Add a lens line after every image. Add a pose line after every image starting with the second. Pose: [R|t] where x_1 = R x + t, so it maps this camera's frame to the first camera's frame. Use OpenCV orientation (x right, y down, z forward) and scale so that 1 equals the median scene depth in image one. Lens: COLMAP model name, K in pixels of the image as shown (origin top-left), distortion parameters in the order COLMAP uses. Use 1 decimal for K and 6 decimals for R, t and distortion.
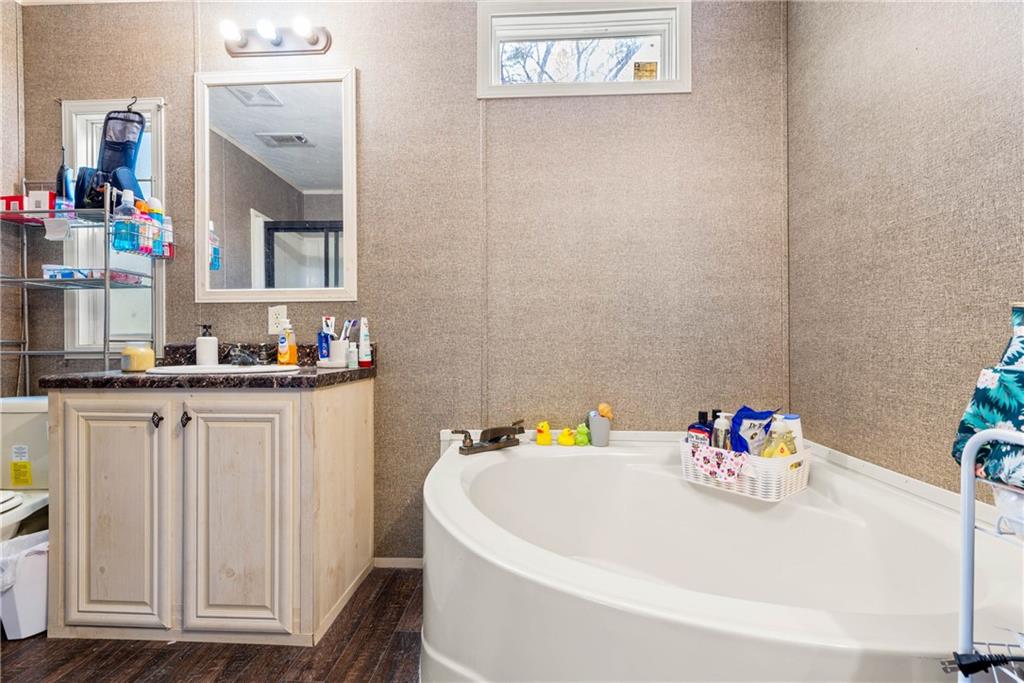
lens RADIAL K [[500.6, 0, 506.4], [0, 500.6, 343.3], [0, 0, 1]] dist [-0.000468, 0.000501]
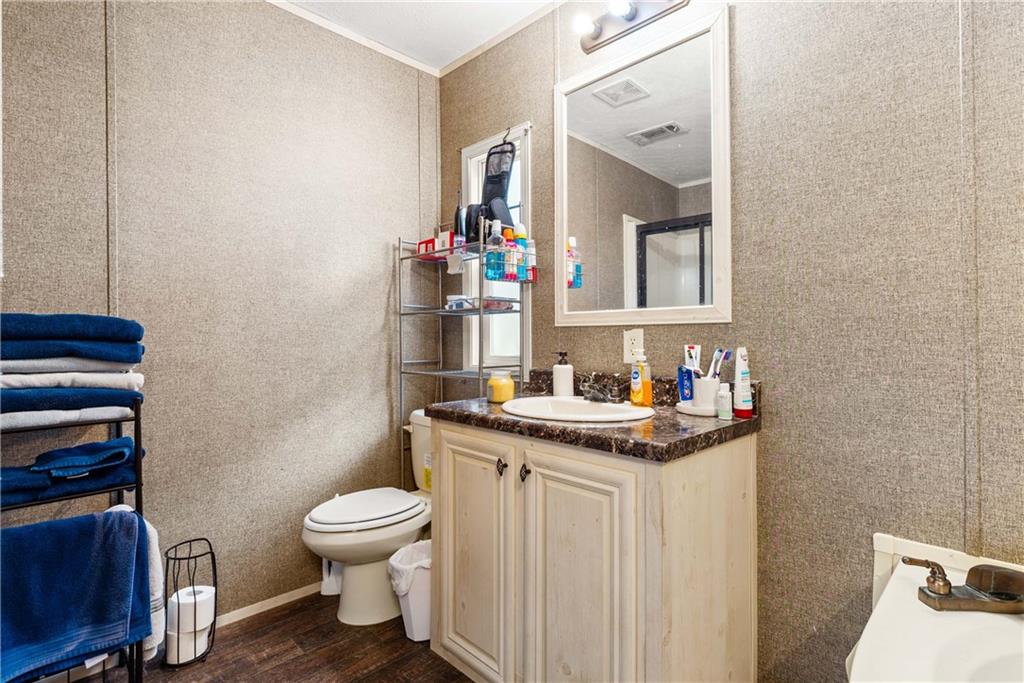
lens RADIAL K [[500.6, 0, 509.7], [0, 500.6, 333.2], [0, 0, 1]] dist [-0.000468, 0.000501]
pose [[0.744779, -0.003700, -0.667301, -0.053340], [0.002612, 0.999993, -0.002630, -0.068866], [0.667306, 0.000216, 0.744783, 0.244208]]
